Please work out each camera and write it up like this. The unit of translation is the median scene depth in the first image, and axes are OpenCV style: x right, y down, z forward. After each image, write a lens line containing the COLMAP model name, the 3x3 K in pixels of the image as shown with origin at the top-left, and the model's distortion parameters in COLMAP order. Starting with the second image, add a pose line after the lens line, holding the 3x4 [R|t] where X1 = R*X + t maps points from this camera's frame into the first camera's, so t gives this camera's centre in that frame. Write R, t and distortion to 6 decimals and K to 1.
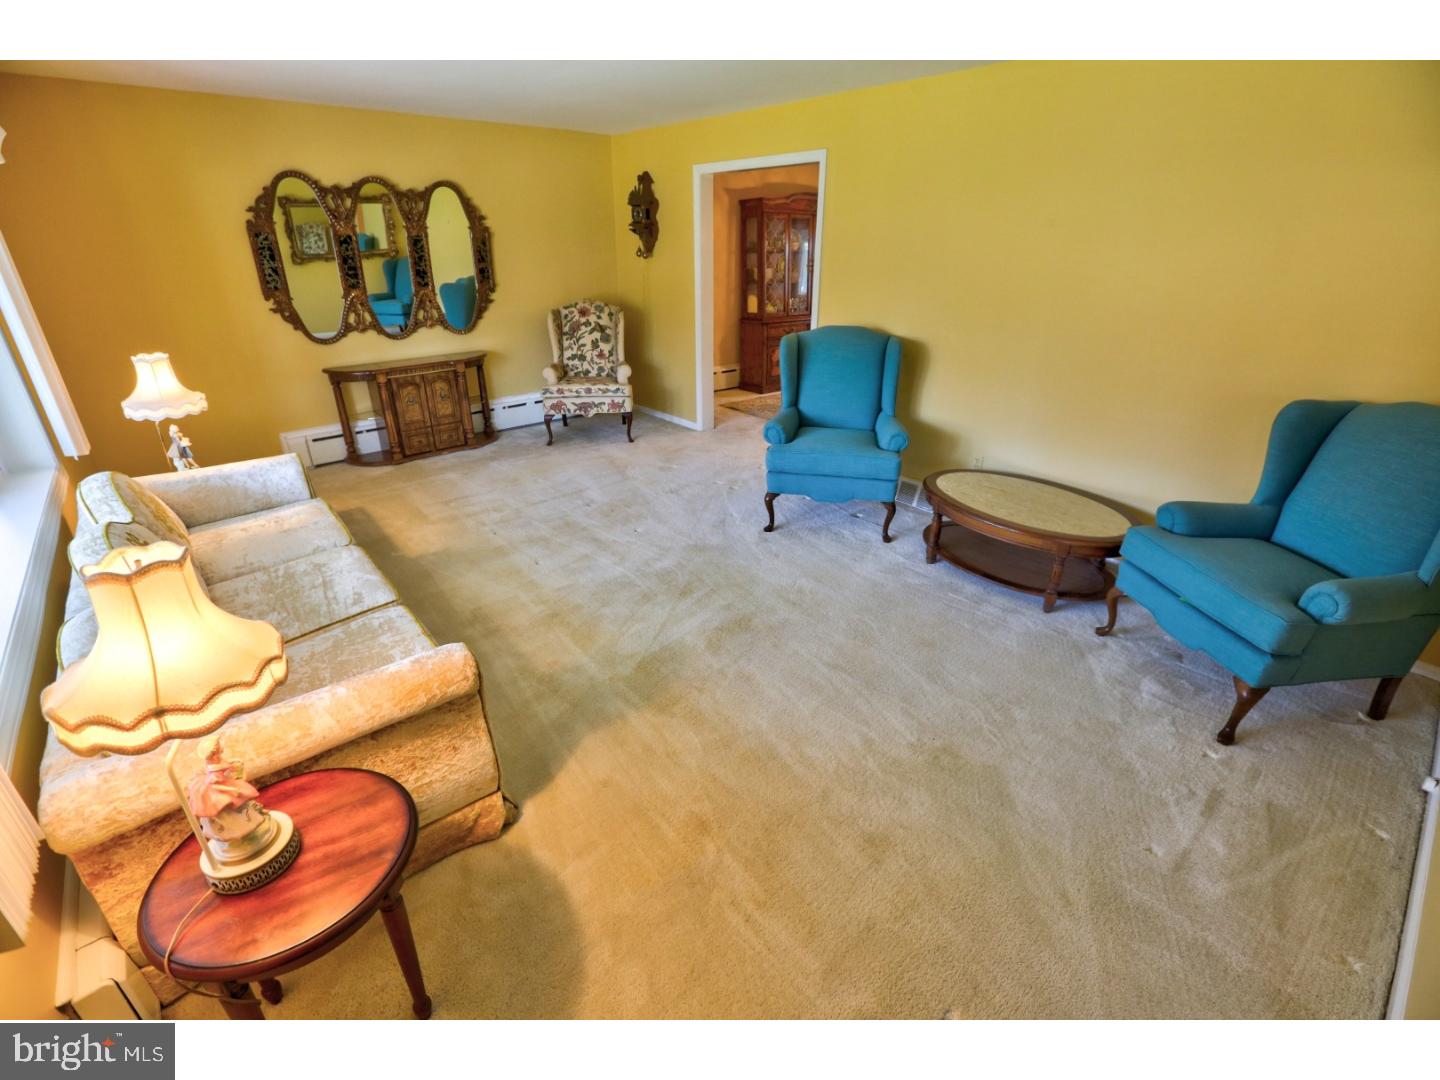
lens RADIAL K [[645.2, 0, 719.7], [0, 645.2, 529.1], [0, 0, 1]] dist [-0.018099, 0.001510]
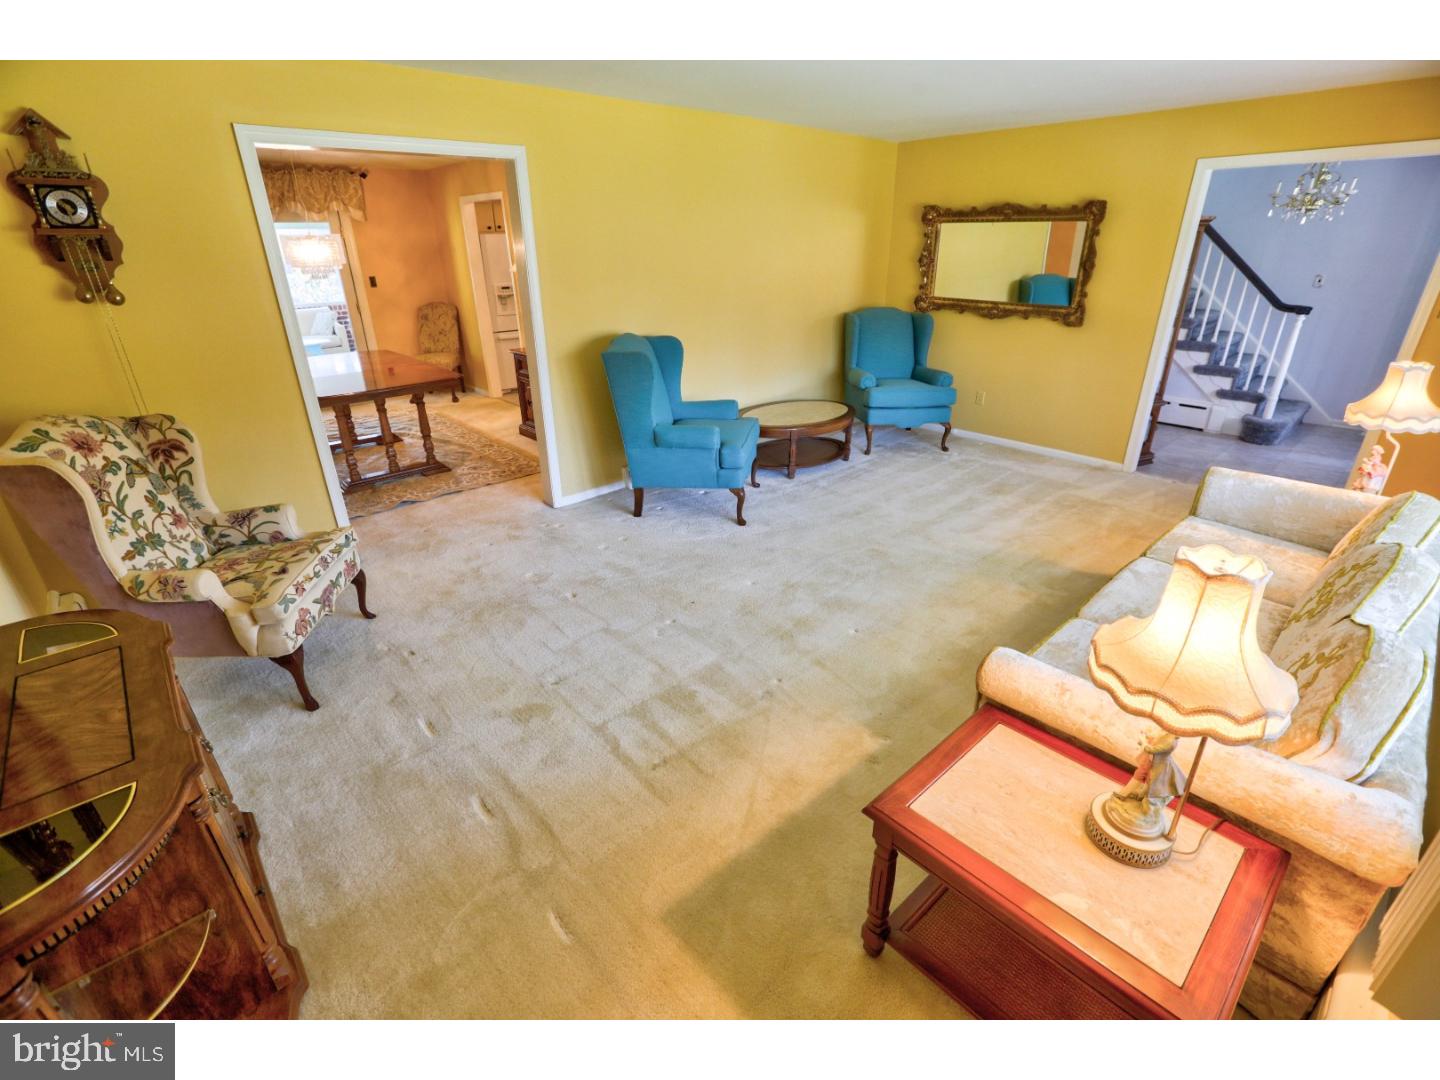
lens RADIAL K [[645.2, 0, 709.0], [0, 645.2, 538.5], [0, 0, 1]] dist [-0.018099, 0.001510]
pose [[-0.021809, -0.414273, 0.909891, -0.602860], [0.422048, 0.821222, 0.384018, -0.274718], [-0.906311, 0.392393, 0.156933, 0.604852]]
